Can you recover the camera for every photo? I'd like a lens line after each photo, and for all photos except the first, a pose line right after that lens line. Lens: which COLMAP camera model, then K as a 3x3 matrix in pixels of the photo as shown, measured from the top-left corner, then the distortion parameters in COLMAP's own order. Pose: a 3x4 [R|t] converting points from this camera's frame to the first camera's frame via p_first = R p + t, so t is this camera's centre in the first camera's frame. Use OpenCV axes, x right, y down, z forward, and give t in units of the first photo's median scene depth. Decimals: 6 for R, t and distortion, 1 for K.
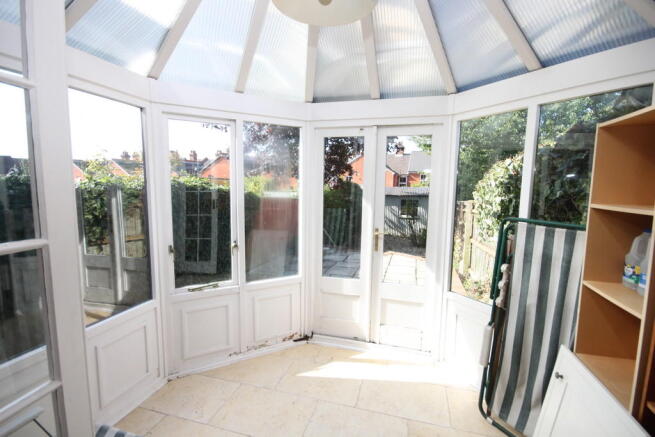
lens RADIAL K [[300.7, 0, 327.1], [0, 300.7, 219.1], [0, 0, 1]] dist [-0.000748, 0.000007]
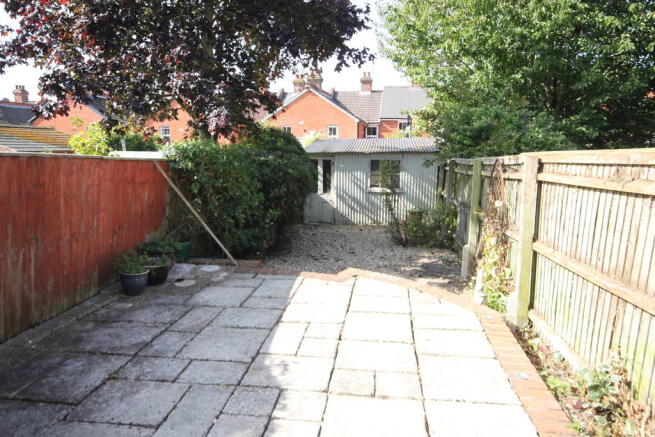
lens RADIAL K [[421.1, 0, 327.2], [0, 421.1, 219.2], [0, 0, 1]] dist [0.028862, 0.000889]
pose [[0.989685, -0.041852, 0.137009, 0.055598], [0.033231, 0.997356, 0.064620, -0.007829], [-0.139352, -0.059401, 0.988460, 0.236072]]
